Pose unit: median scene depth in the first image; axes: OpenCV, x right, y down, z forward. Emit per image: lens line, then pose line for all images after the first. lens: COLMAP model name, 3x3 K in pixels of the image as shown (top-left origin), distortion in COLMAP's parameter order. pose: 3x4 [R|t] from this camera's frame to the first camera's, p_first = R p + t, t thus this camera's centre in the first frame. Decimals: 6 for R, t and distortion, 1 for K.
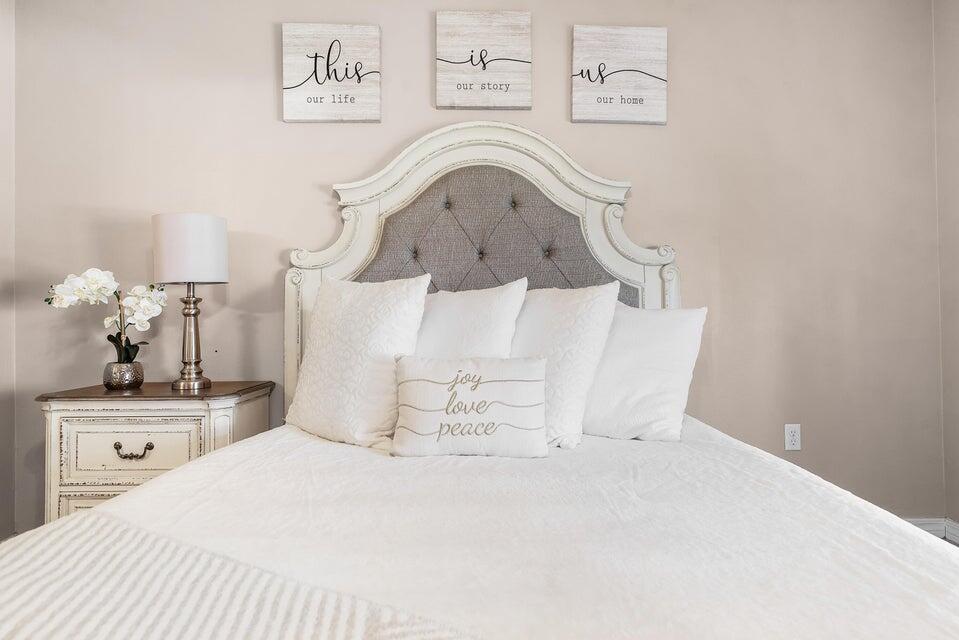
lens RADIAL K [[547.0, 0, 488.3], [0, 547.0, 308.7], [0, 0, 1]] dist [0.004244, 0.000287]
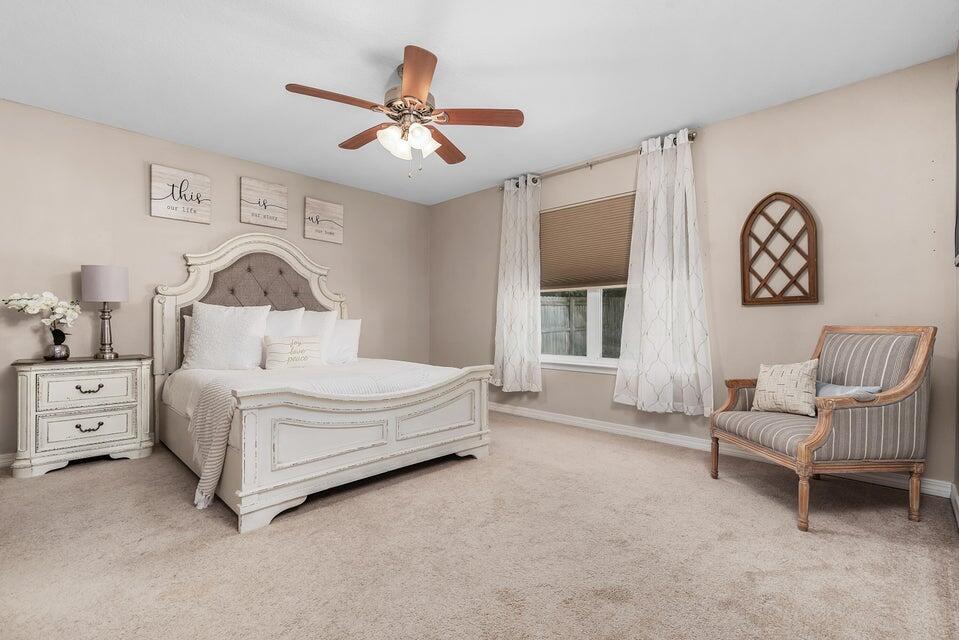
lens RADIAL K [[435.9, 0, 486.0], [0, 435.9, 322.3], [0, 0, 1]] dist [0.012456, -0.001191]
pose [[0.705051, 0.009772, 0.709089, -0.638062], [-0.021742, 0.999733, 0.007841, -0.014543], [-0.708823, -0.020945, 0.705075, -0.896351]]
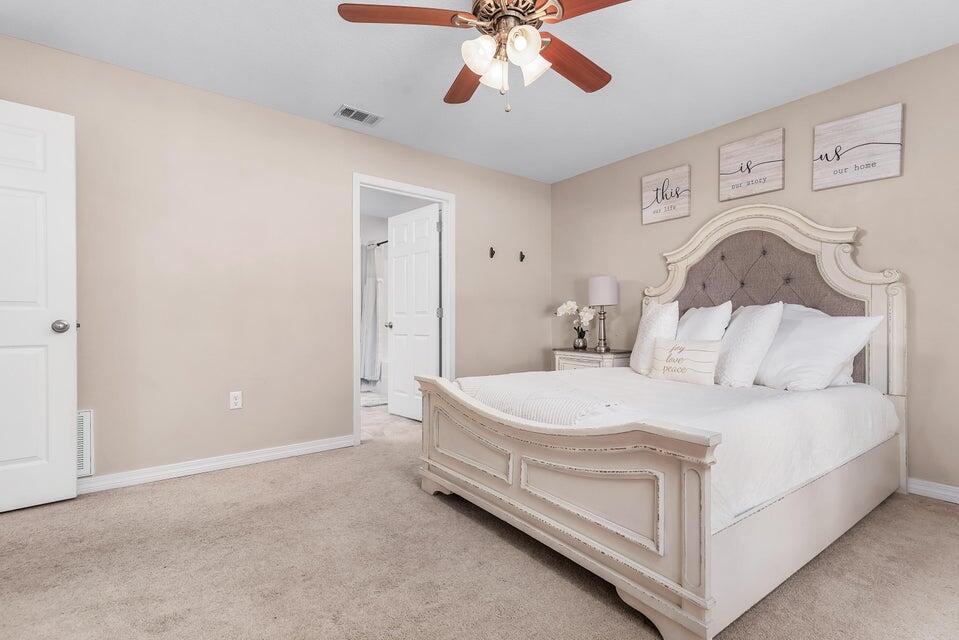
lens RADIAL K [[435.9, 0, 491.7], [0, 435.9, 321.9], [0, 0, 1]] dist [0.012456, -0.001191]
pose [[0.598922, 0.008424, -0.800763, 0.611189], [0.009471, 0.999800, 0.017602, -0.012854], [0.800752, -0.018126, 0.598722, -0.451007]]
